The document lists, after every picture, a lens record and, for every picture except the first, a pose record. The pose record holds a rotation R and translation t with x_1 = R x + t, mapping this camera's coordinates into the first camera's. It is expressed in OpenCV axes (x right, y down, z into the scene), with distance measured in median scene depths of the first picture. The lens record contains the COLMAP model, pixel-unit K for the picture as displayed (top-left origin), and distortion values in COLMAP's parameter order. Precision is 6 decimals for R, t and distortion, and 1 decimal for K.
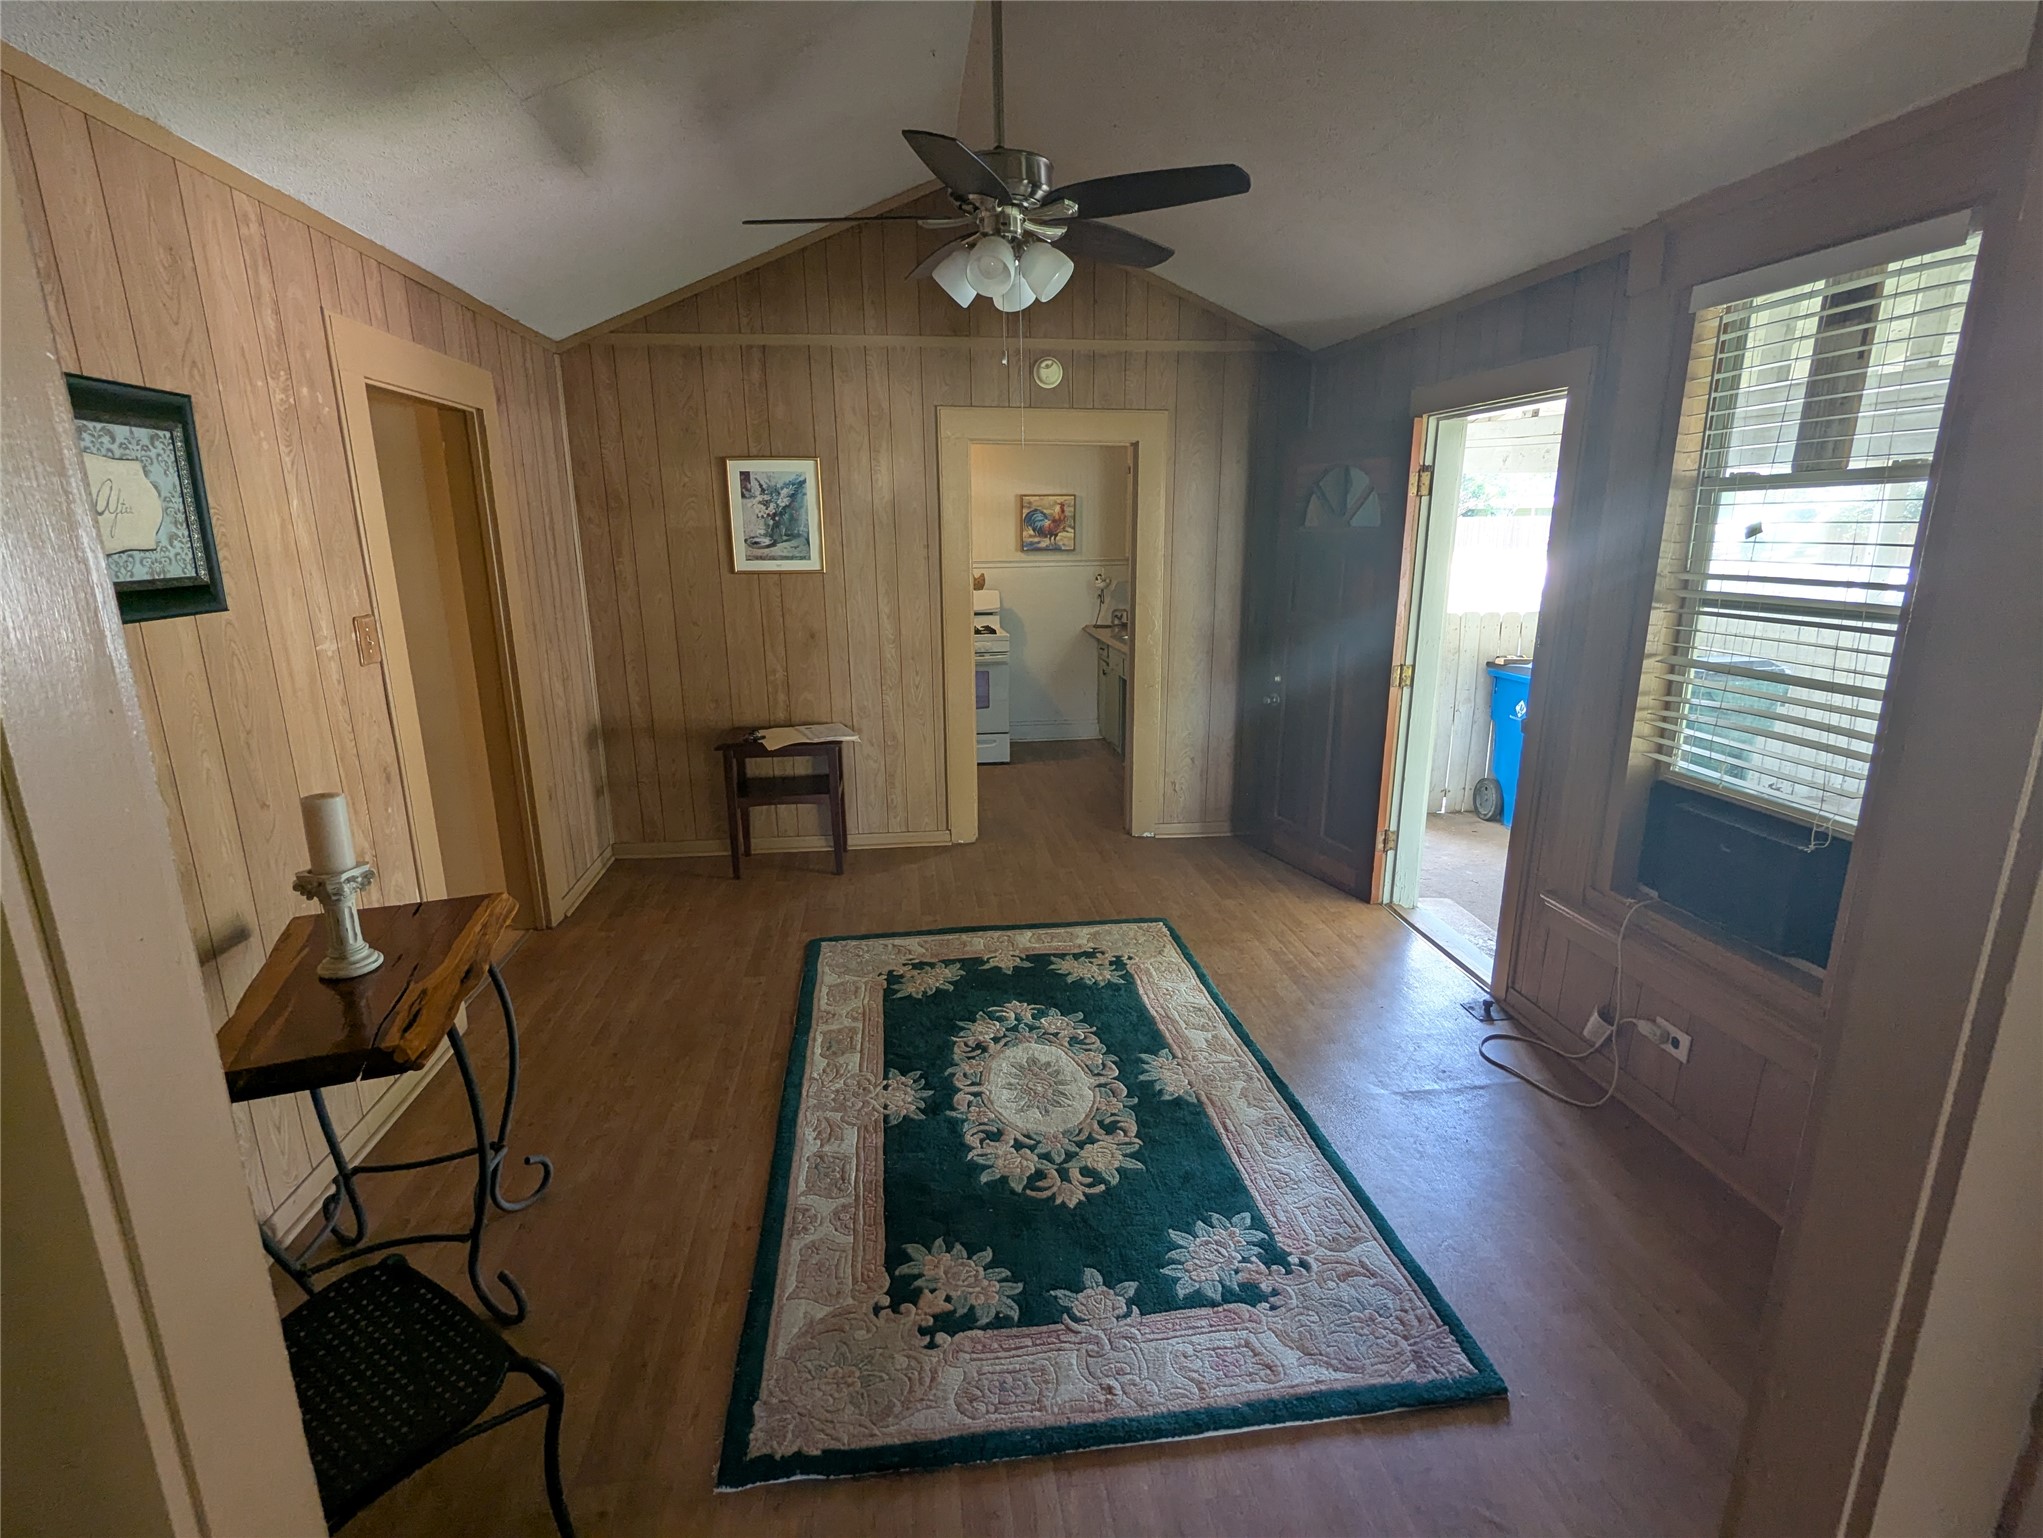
lens RADIAL K [[974.3, 0, 1022.3], [0, 974.3, 772.8], [0, 0, 1]] dist [-0.025144, 0.004680]
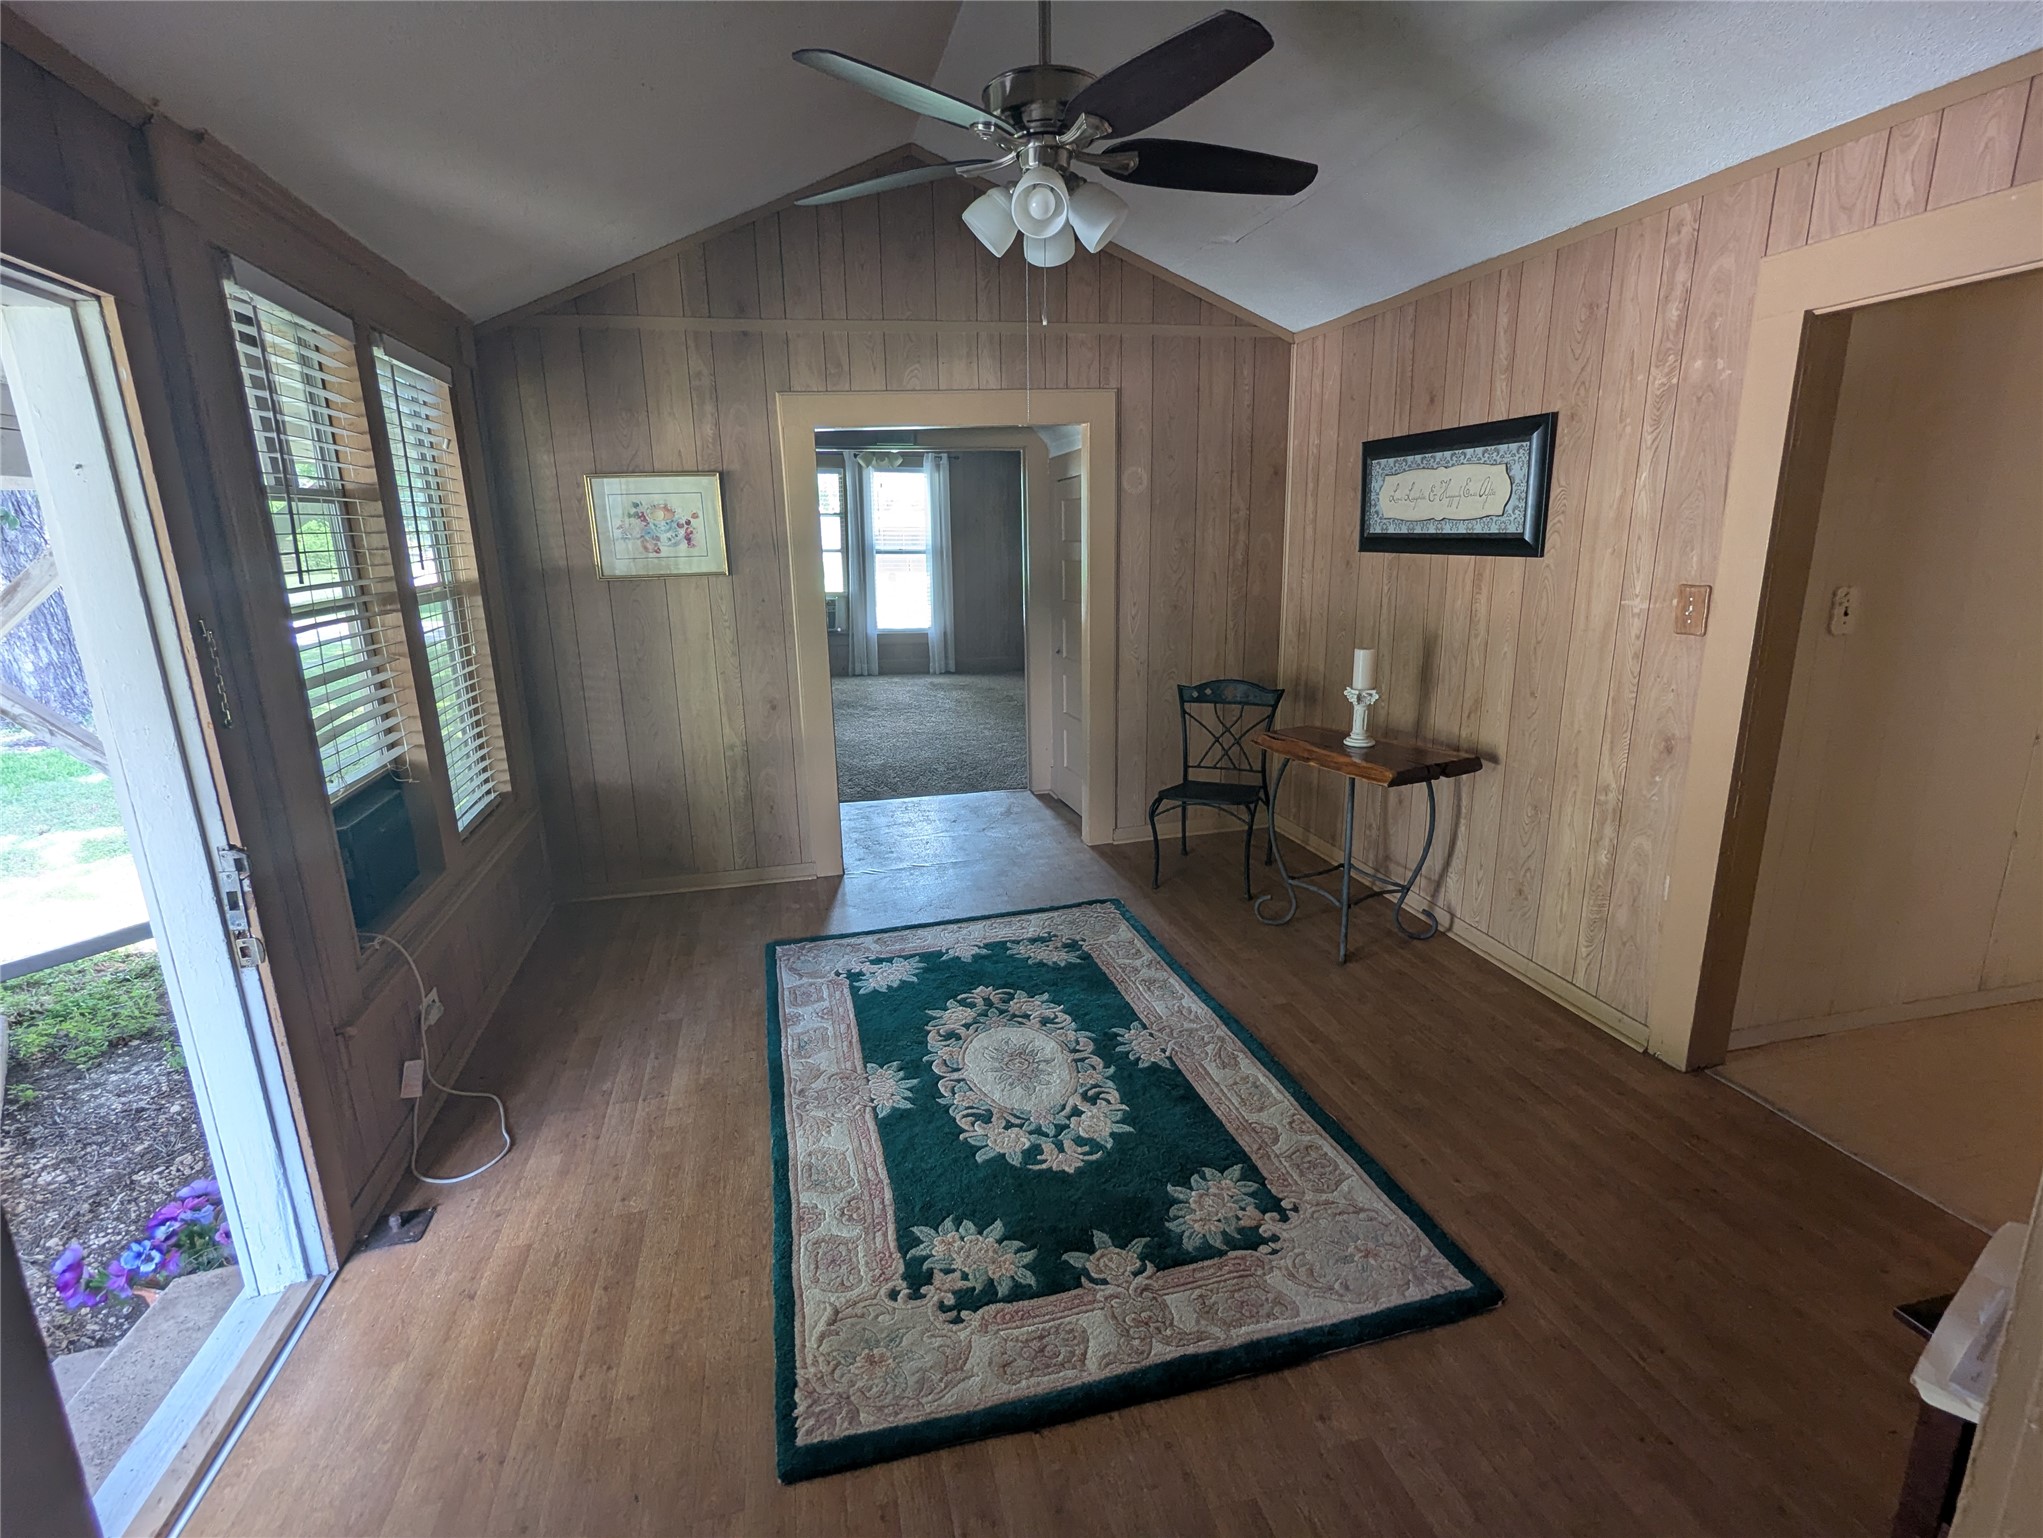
lens RADIAL K [[974.3, 0, 1018.1], [0, 974.3, 766.7], [0, 0, 1]] dist [-0.025144, 0.004680]
pose [[-0.993128, 0.057999, -0.101654, 0.108786], [0.003509, 0.882936, 0.469481, -0.461373], [0.116983, 0.465898, -0.877071, 1.861991]]
